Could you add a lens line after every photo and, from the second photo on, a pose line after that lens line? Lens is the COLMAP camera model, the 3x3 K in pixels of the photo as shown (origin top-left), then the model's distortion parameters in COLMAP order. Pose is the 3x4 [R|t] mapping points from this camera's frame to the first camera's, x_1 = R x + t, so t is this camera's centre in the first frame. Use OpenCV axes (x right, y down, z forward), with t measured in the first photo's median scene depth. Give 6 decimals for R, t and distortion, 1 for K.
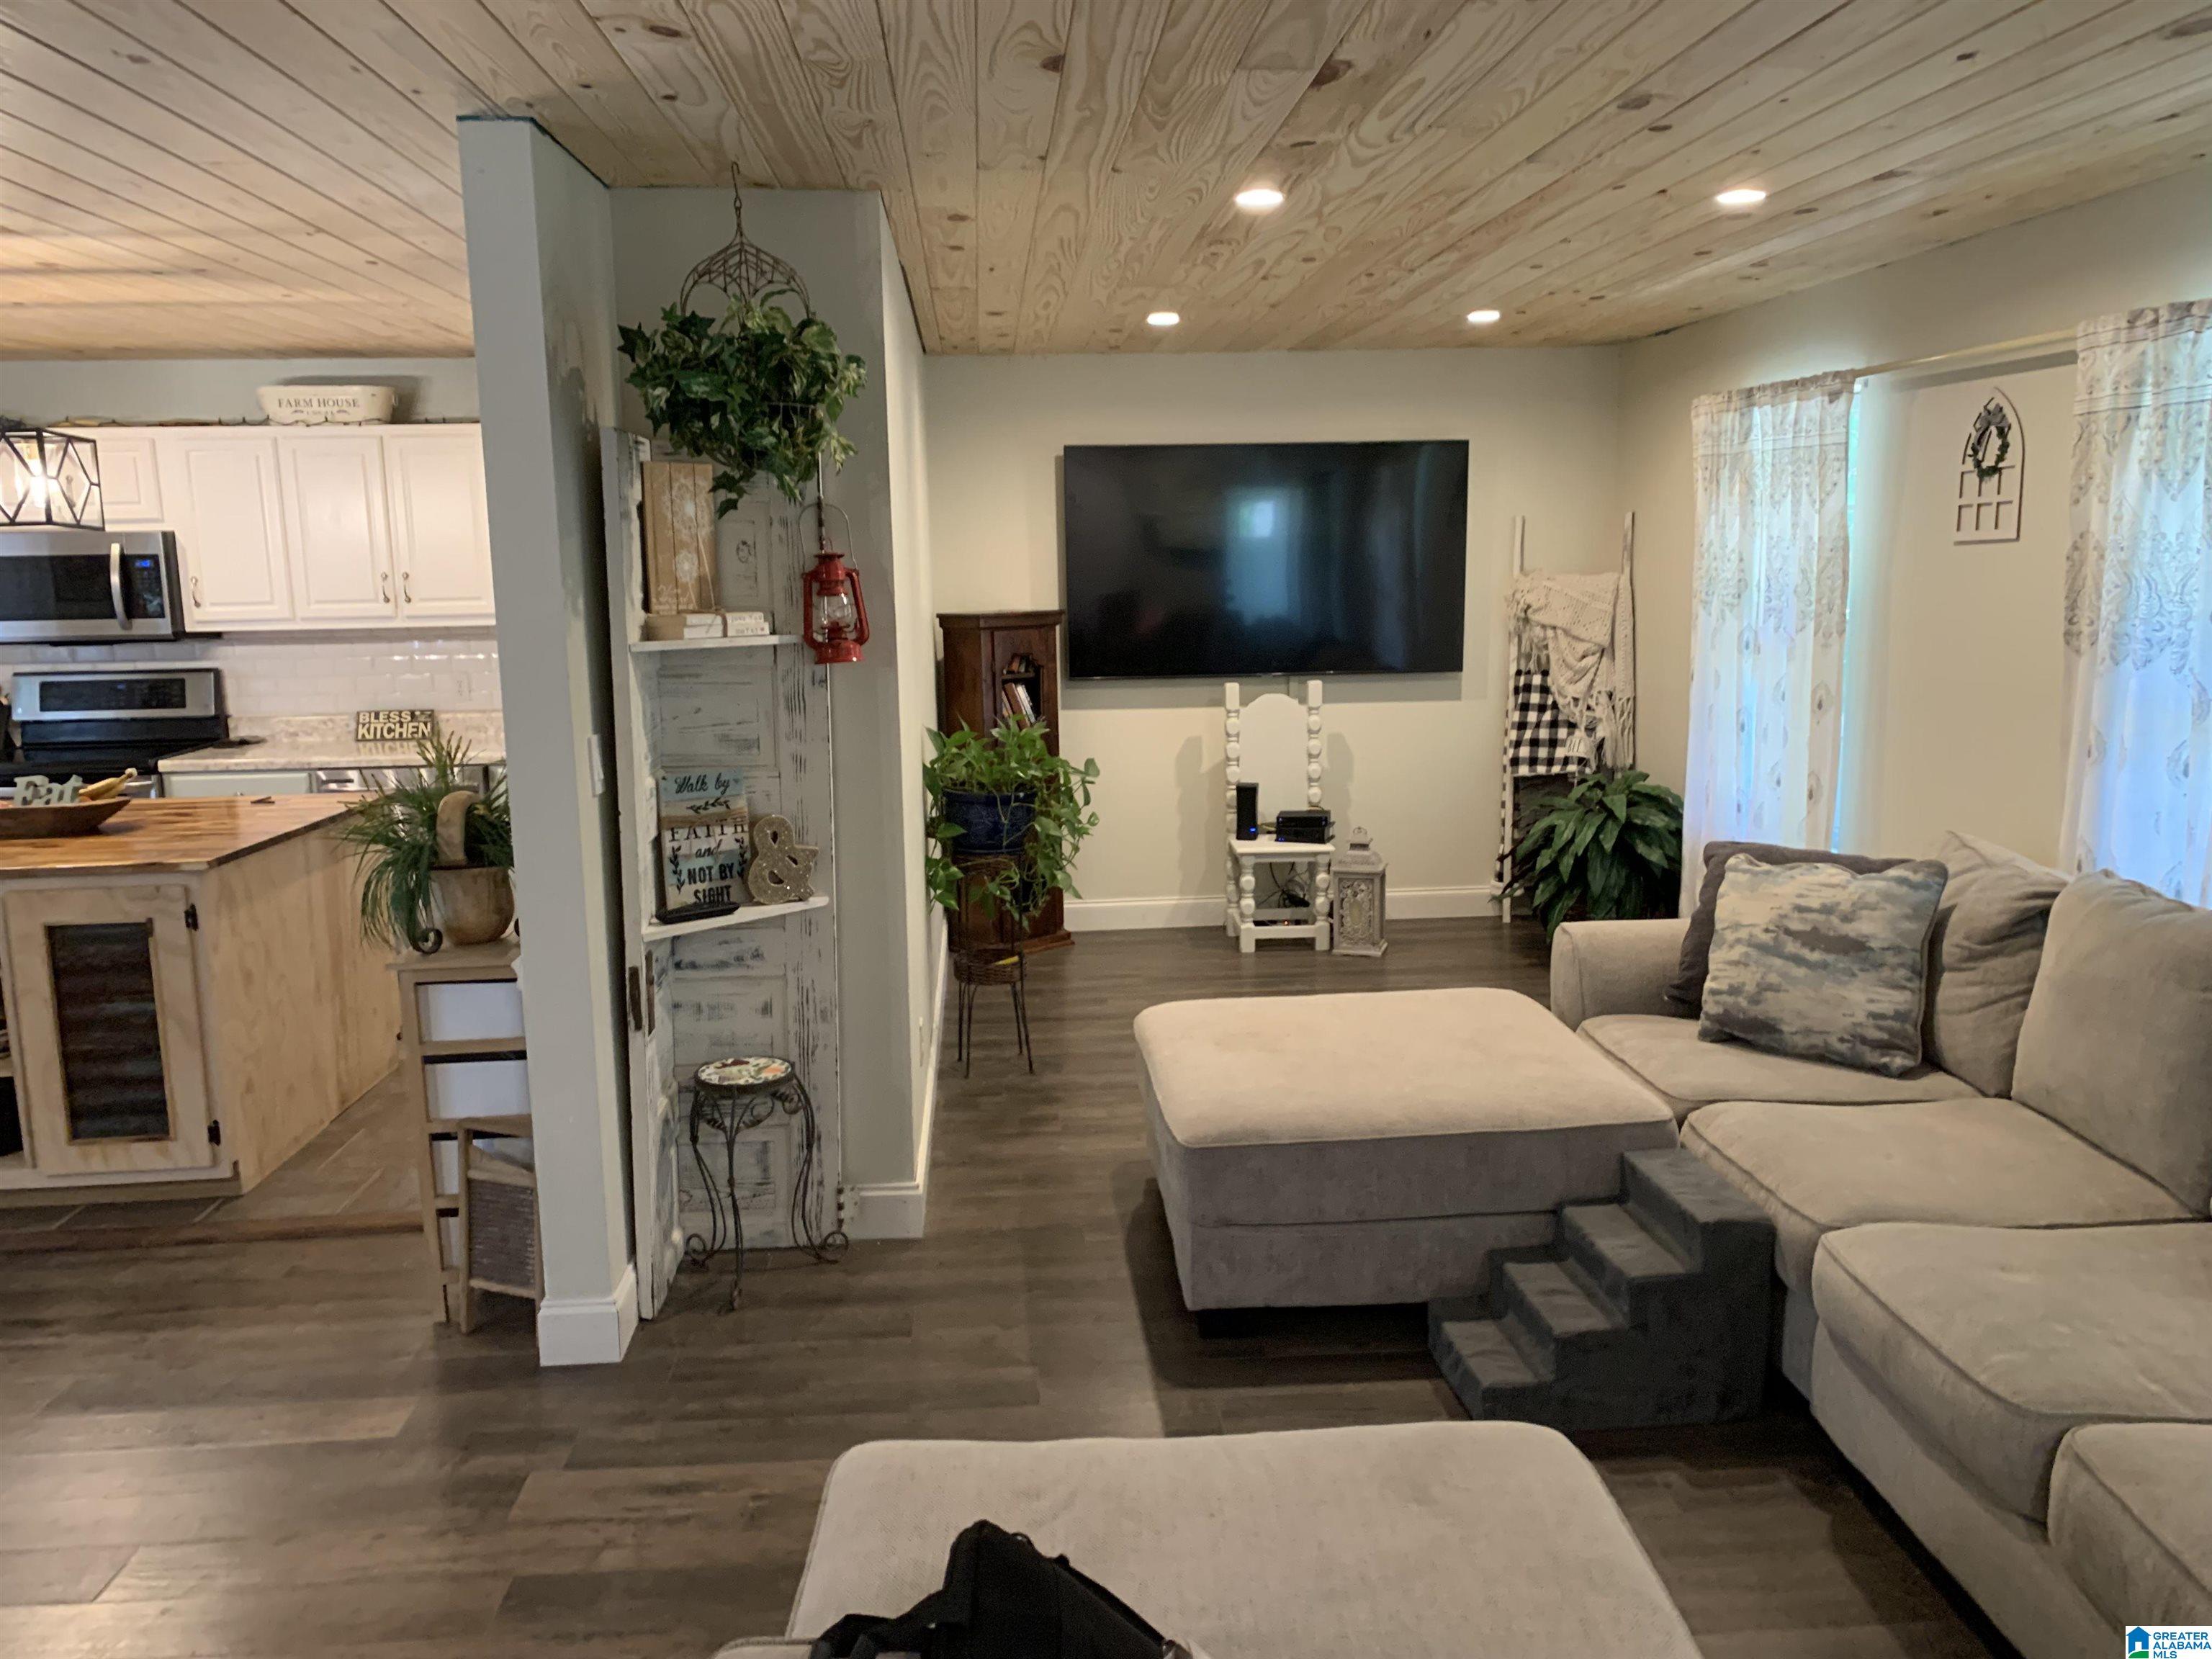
lens RADIAL K [[1690.0, 0, 1099.0], [0, 1690.0, 827.8], [0, 0, 1]] dist [0.036633, -0.027141]
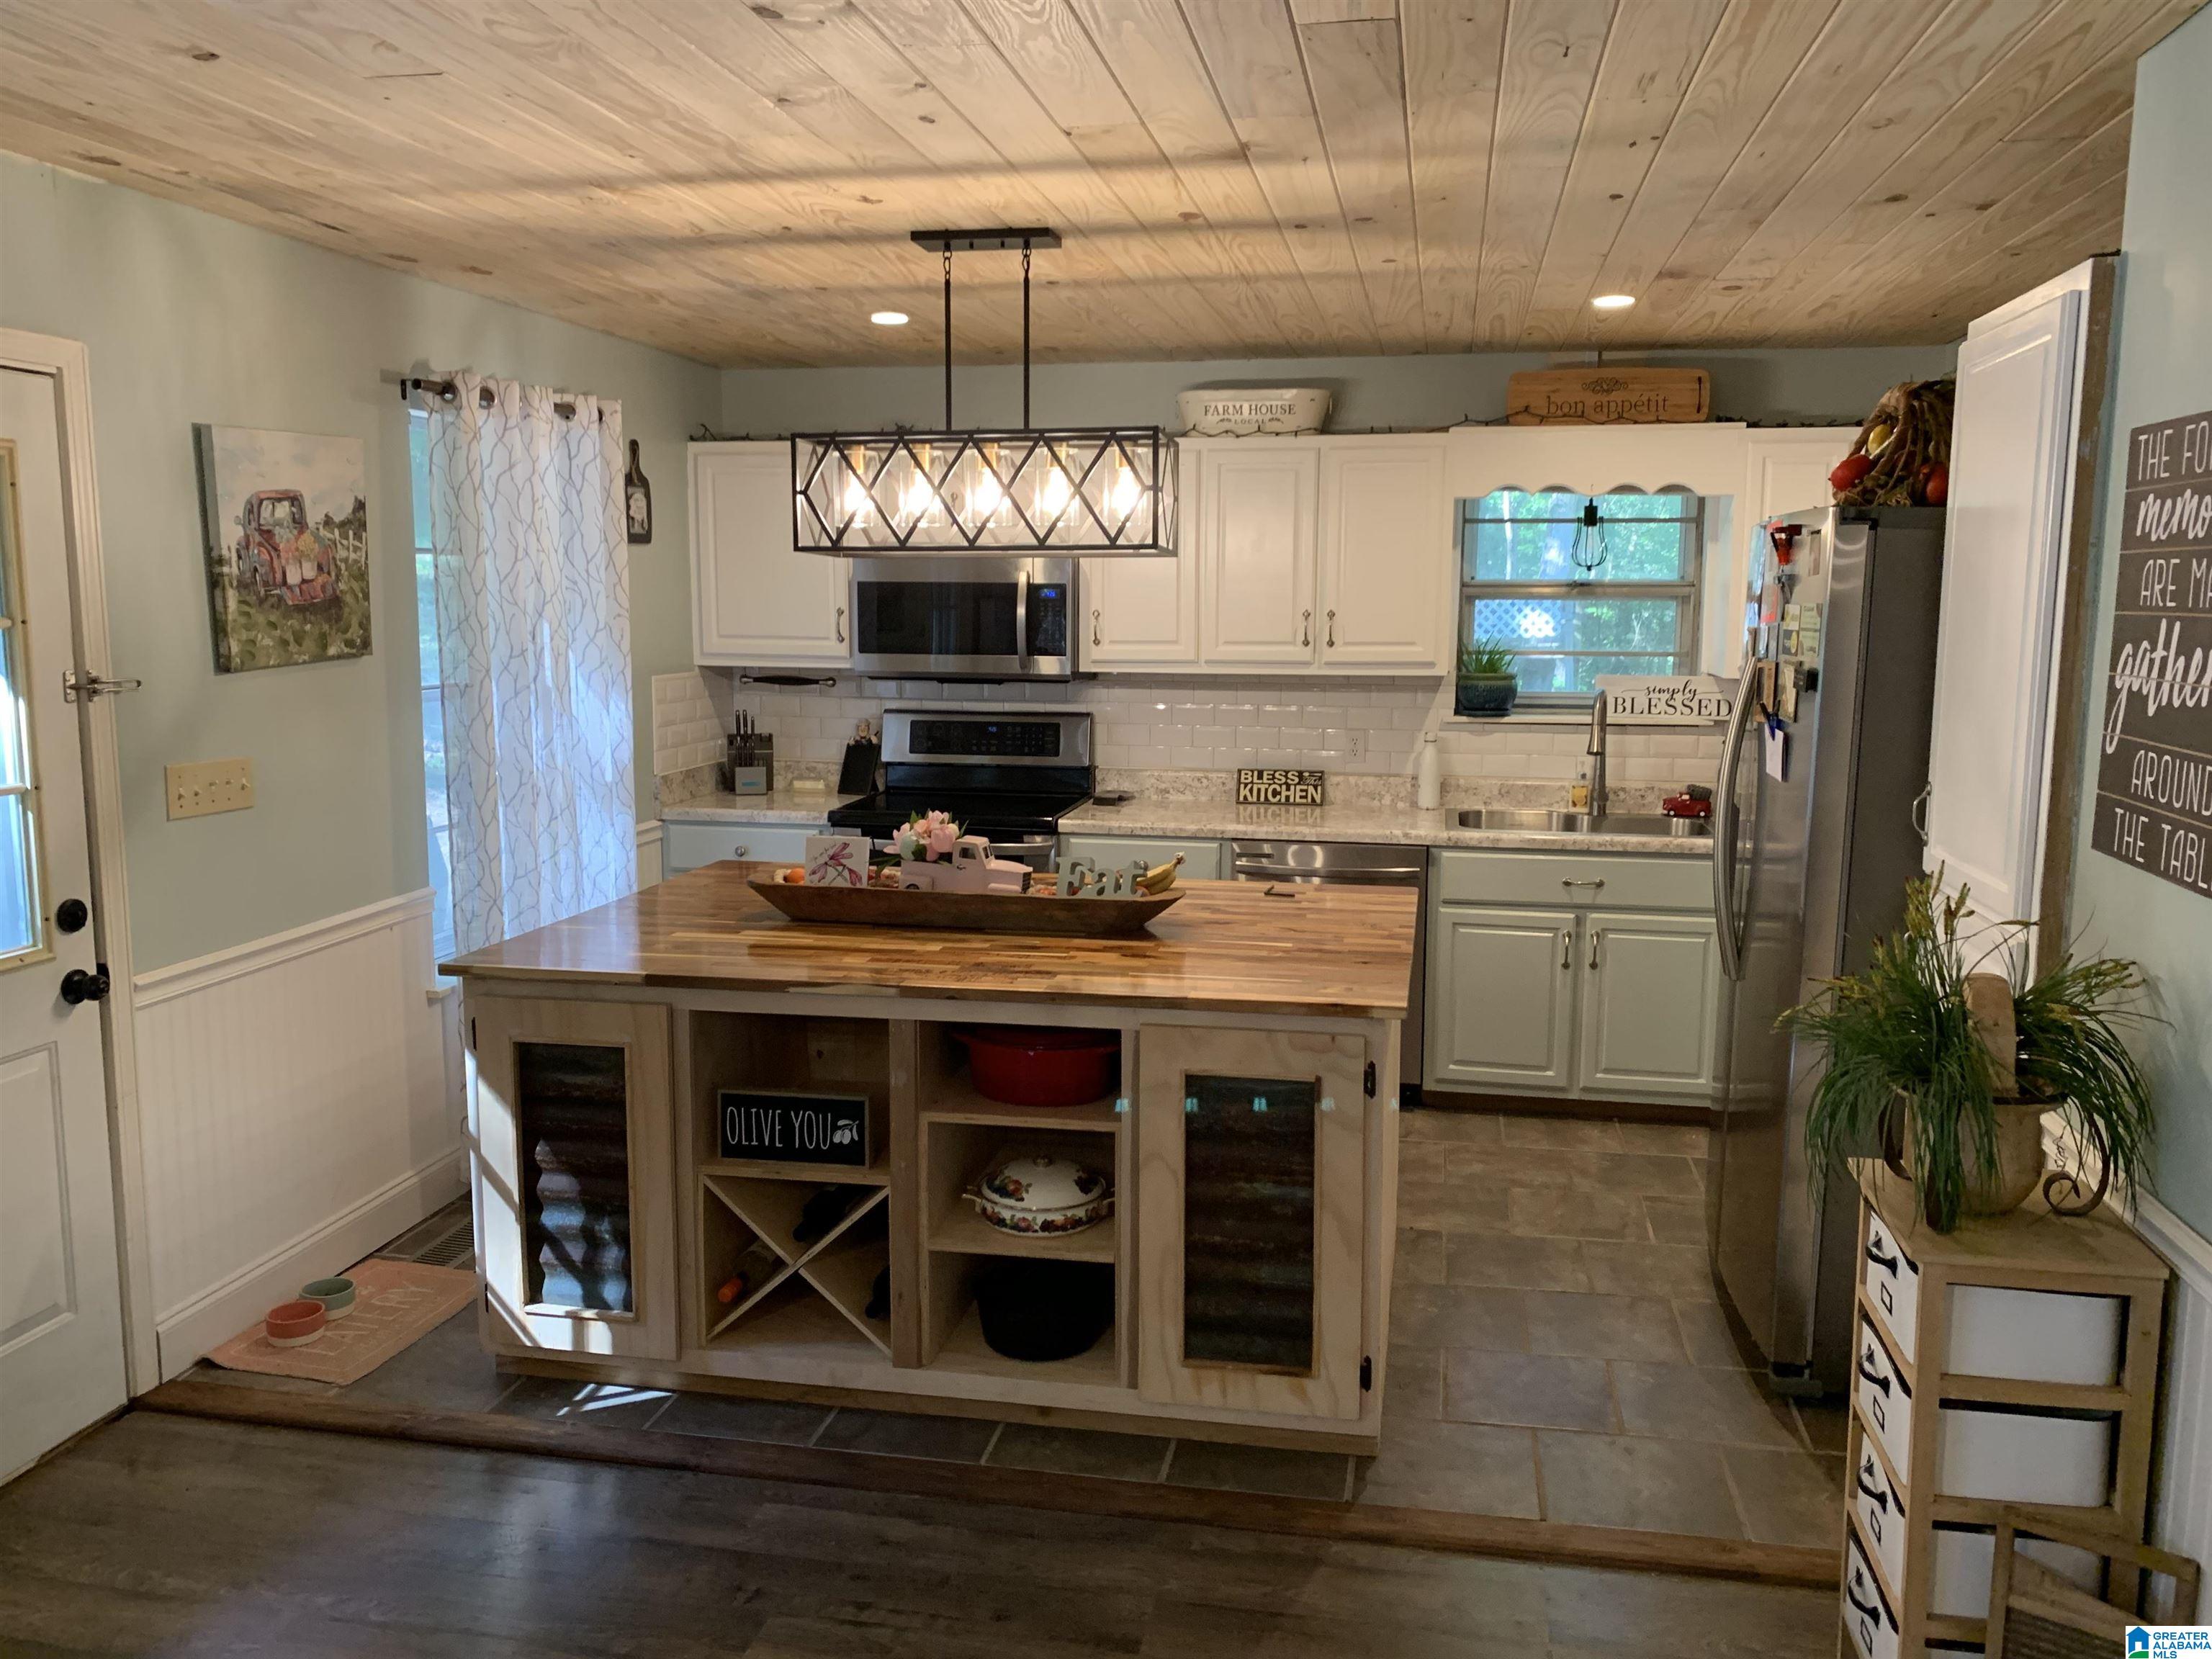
lens RADIAL K [[1690.0, 0, 1113.8], [0, 1690.0, 808.1], [0, 0, 1]] dist [0.036633, -0.027141]
pose [[0.966194, 0.056385, -0.251574, -0.437788], [-0.064527, 0.997622, -0.024228, -0.037345], [0.249610, 0.039643, 0.967535, 0.248271]]
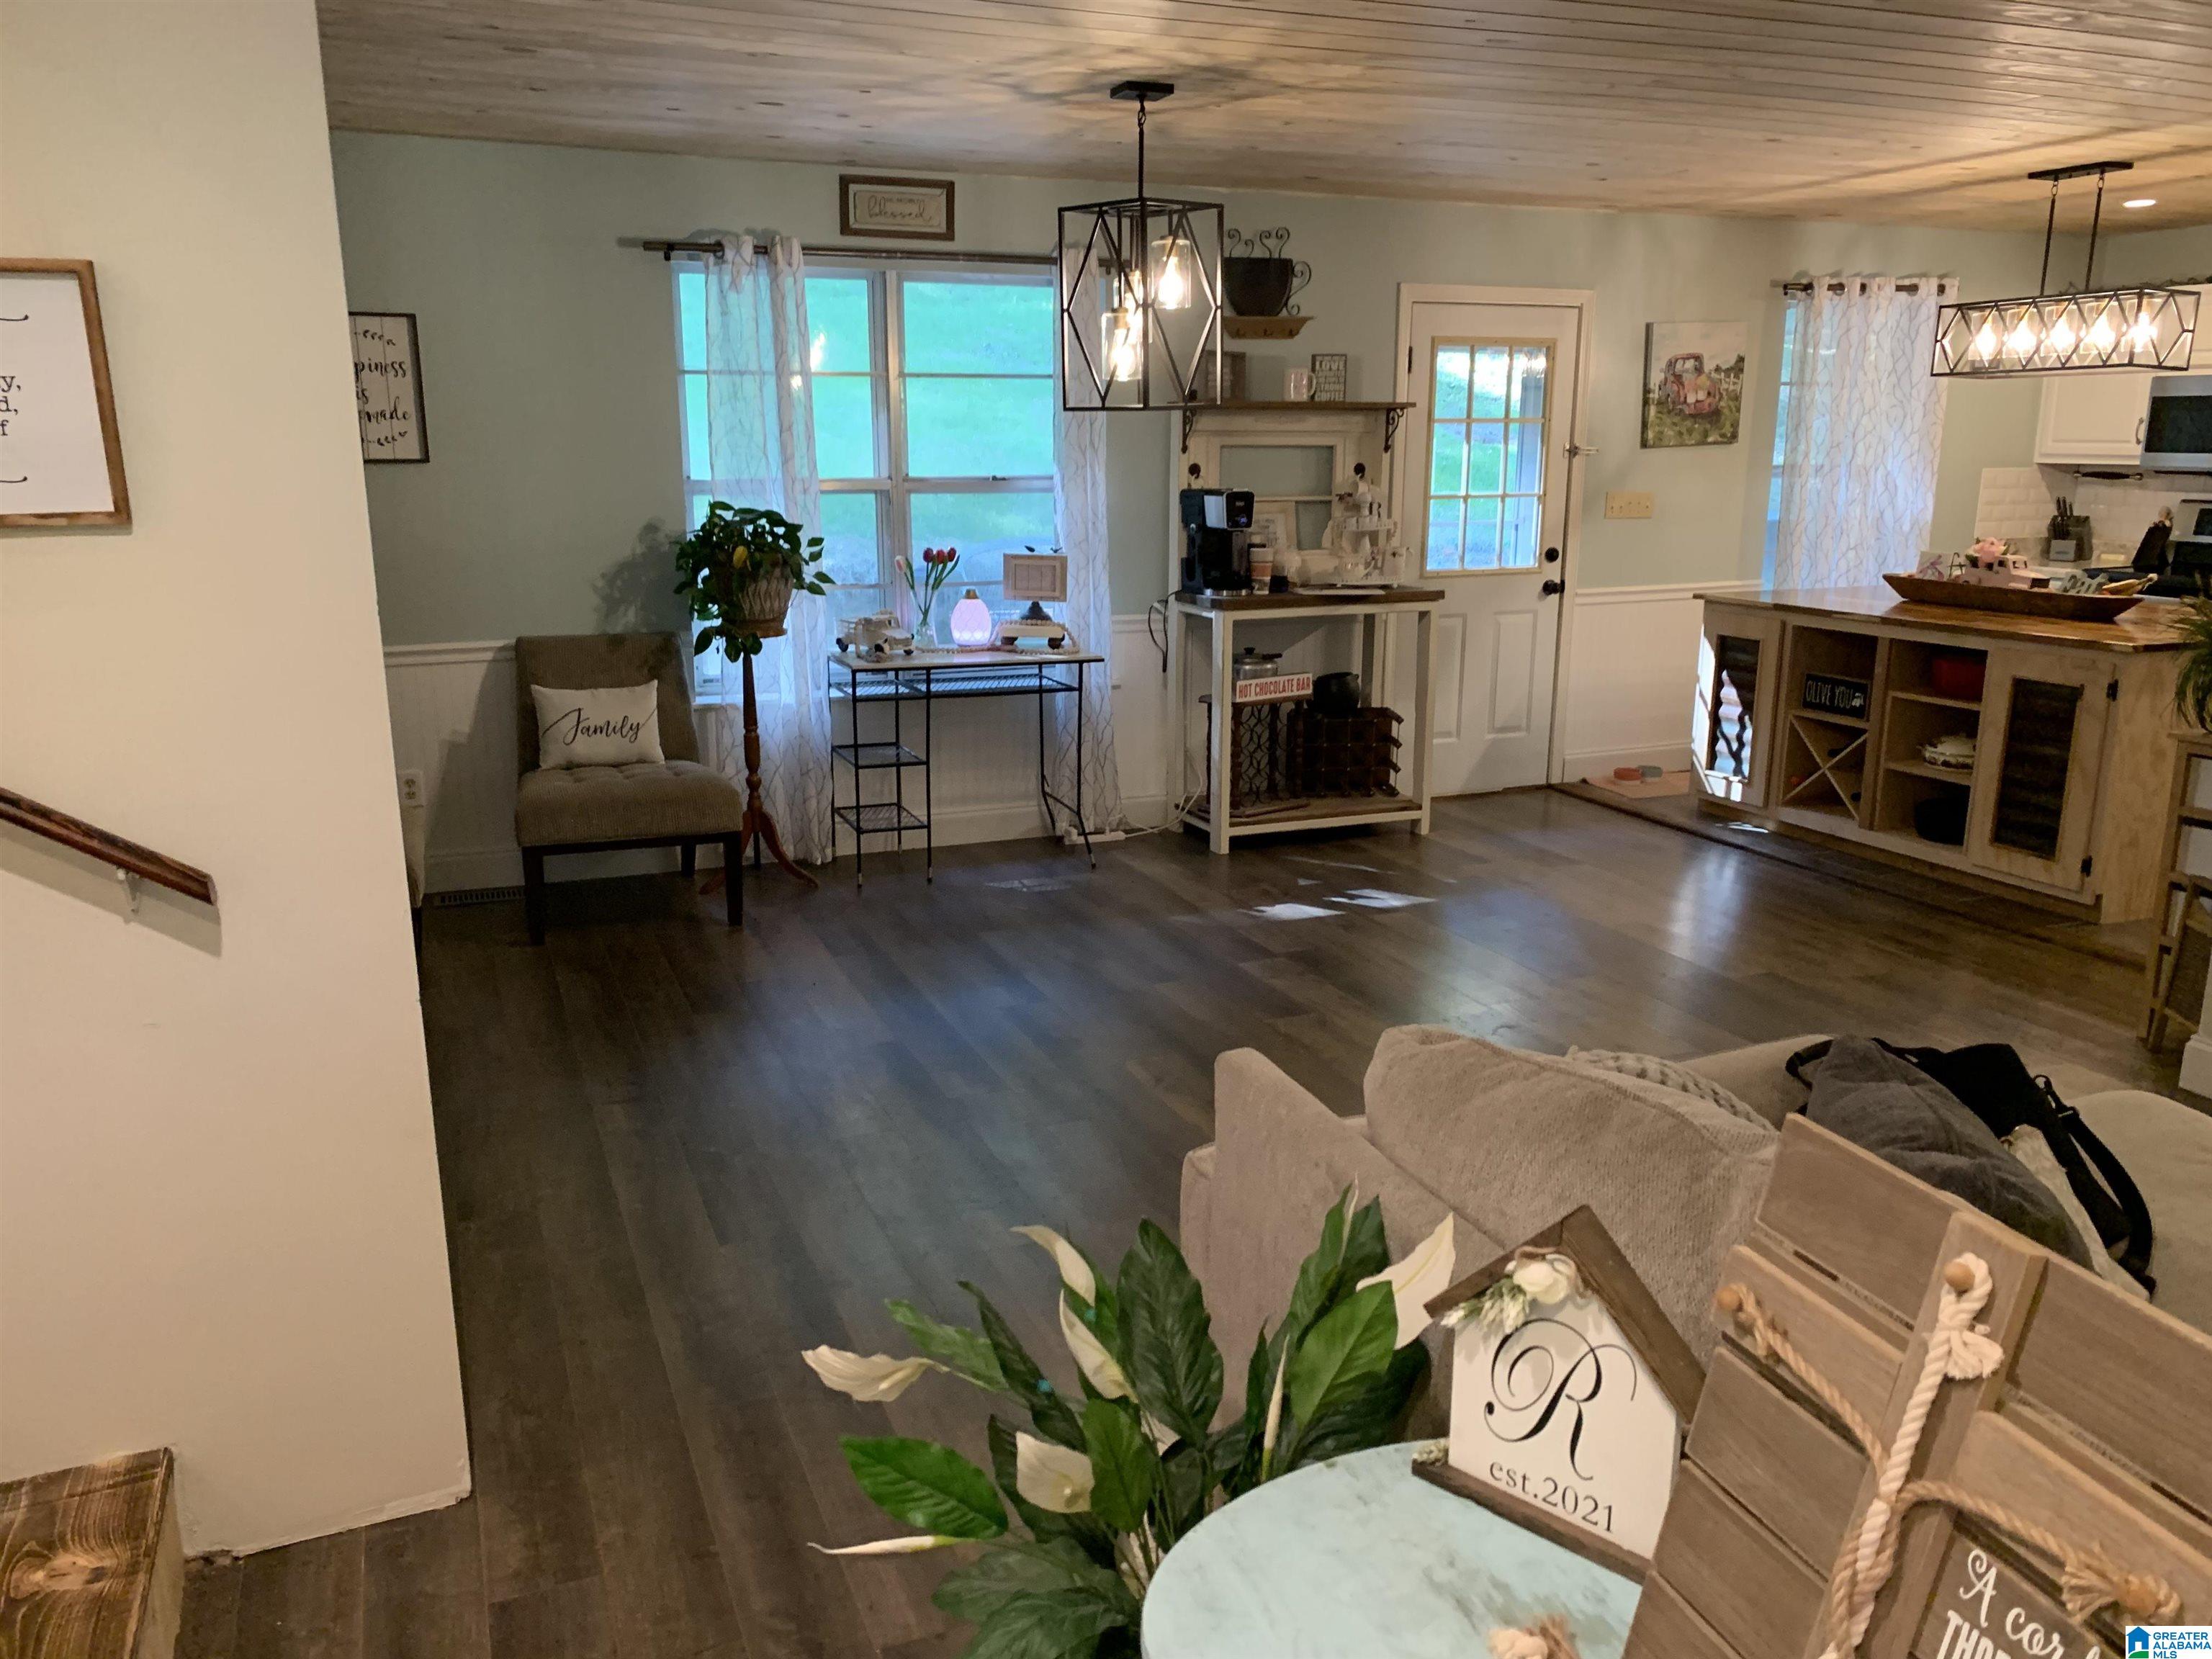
lens RADIAL K [[1690.0, 0, 1109.3], [0, 1690.0, 839.1], [0, 0, 1]] dist [0.036633, -0.027141]
pose [[0.316261, 0.243327, -0.916936, 0.375251], [-0.162267, 0.966177, 0.200427, 0.025994], [0.934692, 0.085401, 0.345048, -0.090805]]
